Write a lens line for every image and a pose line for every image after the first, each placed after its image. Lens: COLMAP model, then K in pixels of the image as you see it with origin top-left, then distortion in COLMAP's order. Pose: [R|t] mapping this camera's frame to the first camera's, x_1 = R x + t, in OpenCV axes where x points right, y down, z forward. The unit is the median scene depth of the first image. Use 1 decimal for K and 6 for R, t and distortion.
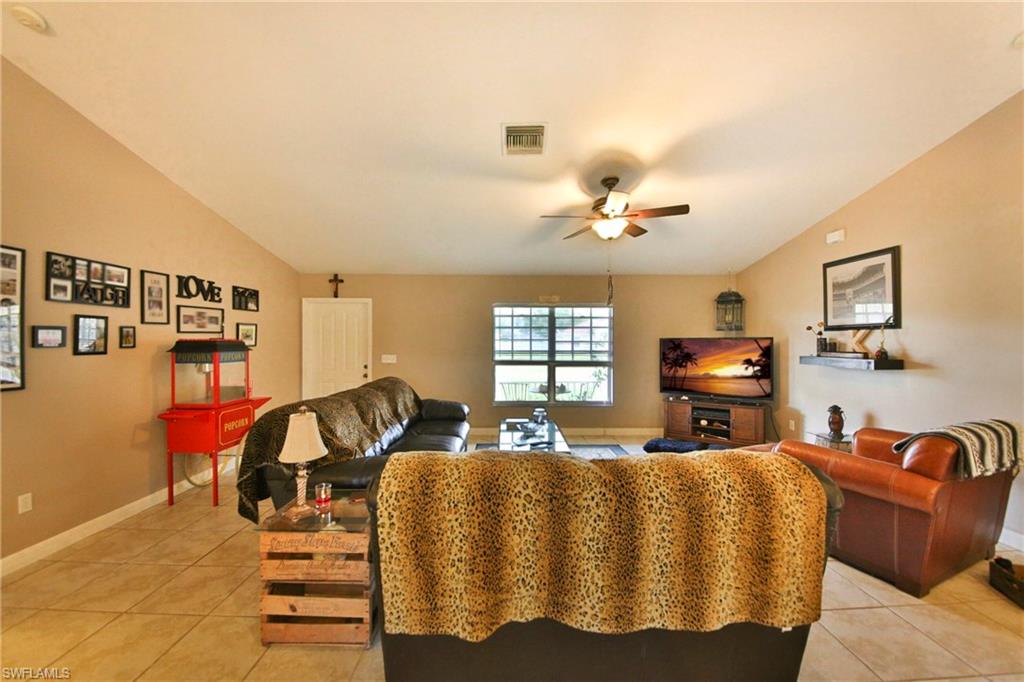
lens RADIAL K [[385.1, 0, 497.4], [0, 385.1, 341.9], [0, 0, 1]] dist [-0.028345, -0.000209]
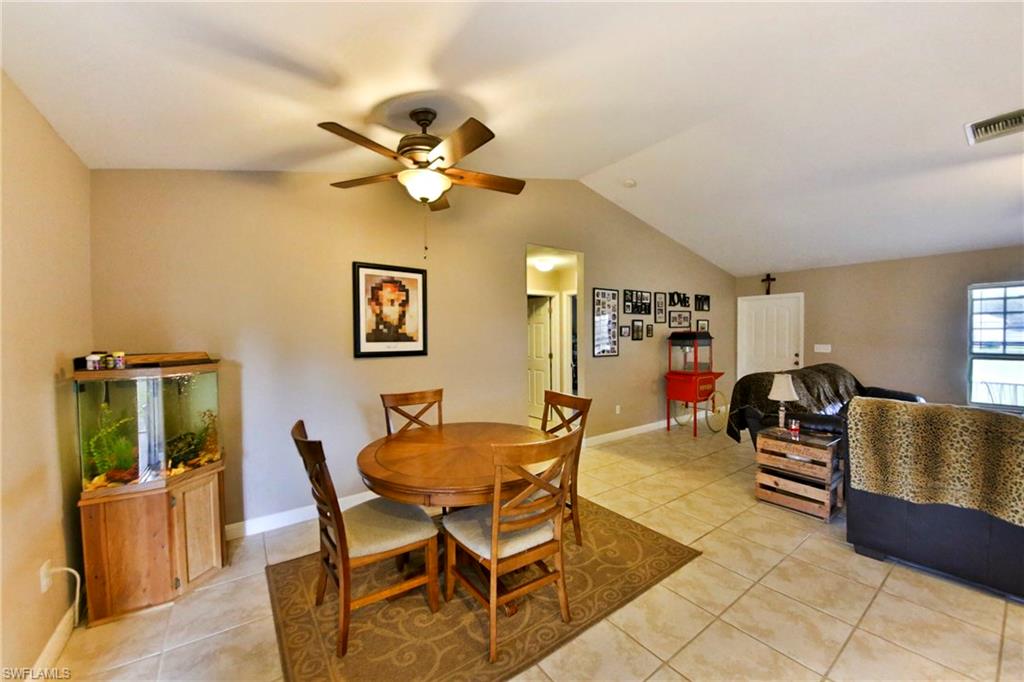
lens RADIAL K [[381.5, 0, 512.0], [0, 381.5, 341.0], [0, 0, 1]] dist [-0.023137, -0.000362]
pose [[0.595297, 0.009138, -0.803454, 0.075392], [0.008622, 0.999805, 0.017759, -0.002516], [0.803459, -0.017500, 0.595102, -0.591532]]
